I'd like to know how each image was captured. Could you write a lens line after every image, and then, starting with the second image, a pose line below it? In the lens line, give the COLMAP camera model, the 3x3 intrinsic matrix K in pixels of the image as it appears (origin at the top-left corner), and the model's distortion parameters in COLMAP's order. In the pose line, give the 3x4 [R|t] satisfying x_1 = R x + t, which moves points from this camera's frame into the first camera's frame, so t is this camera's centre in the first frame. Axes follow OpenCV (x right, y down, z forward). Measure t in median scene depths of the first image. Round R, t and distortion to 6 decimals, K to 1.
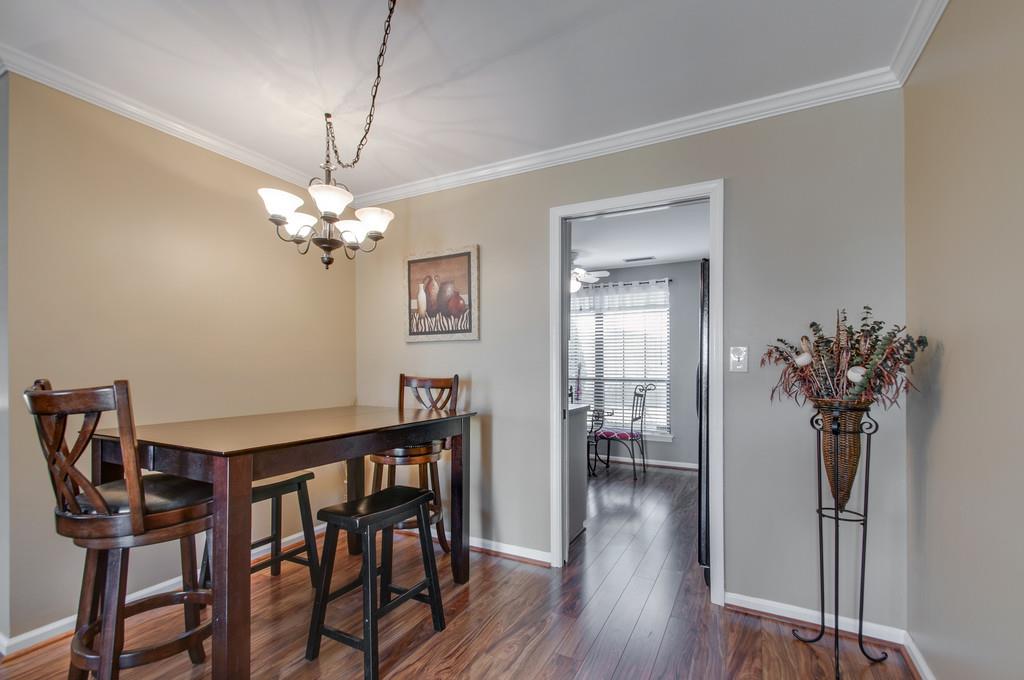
lens RADIAL K [[475.7, 0, 514.5], [0, 475.7, 374.1], [0, 0, 1]] dist [0.010855, -0.004027]
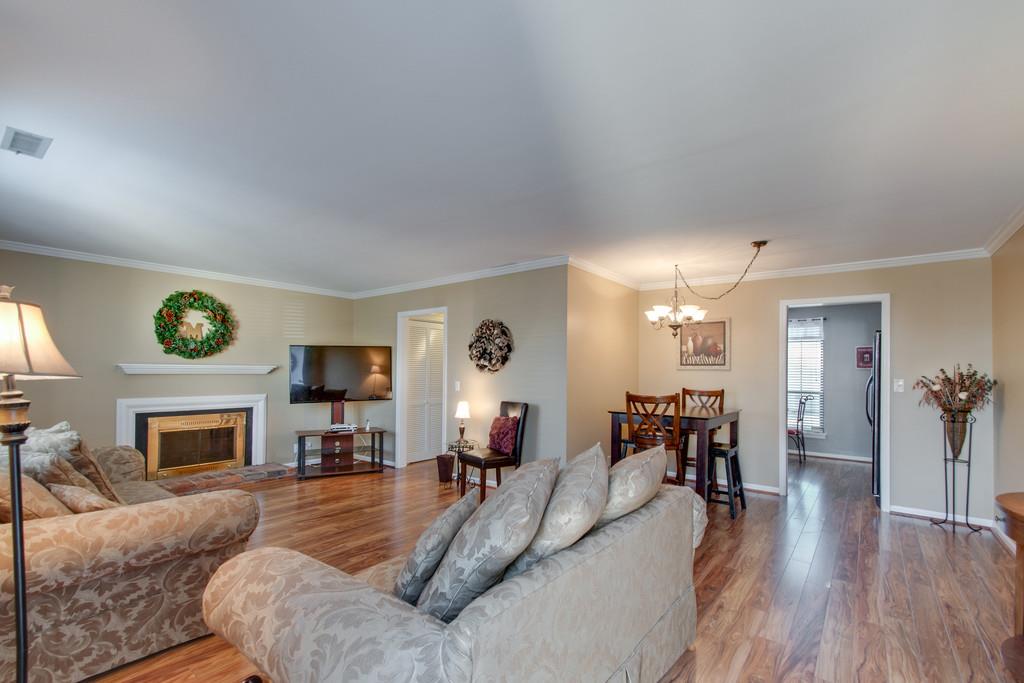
lens RADIAL K [[475.7, 0, 520.8], [0, 475.7, 373.4], [0, 0, 1]] dist [0.010855, -0.004027]
pose [[0.985351, 0.013391, -0.170015, -0.782949], [-0.015517, 0.999817, -0.011178, -0.037500], [0.169834, 0.013652, 0.985378, -1.292067]]
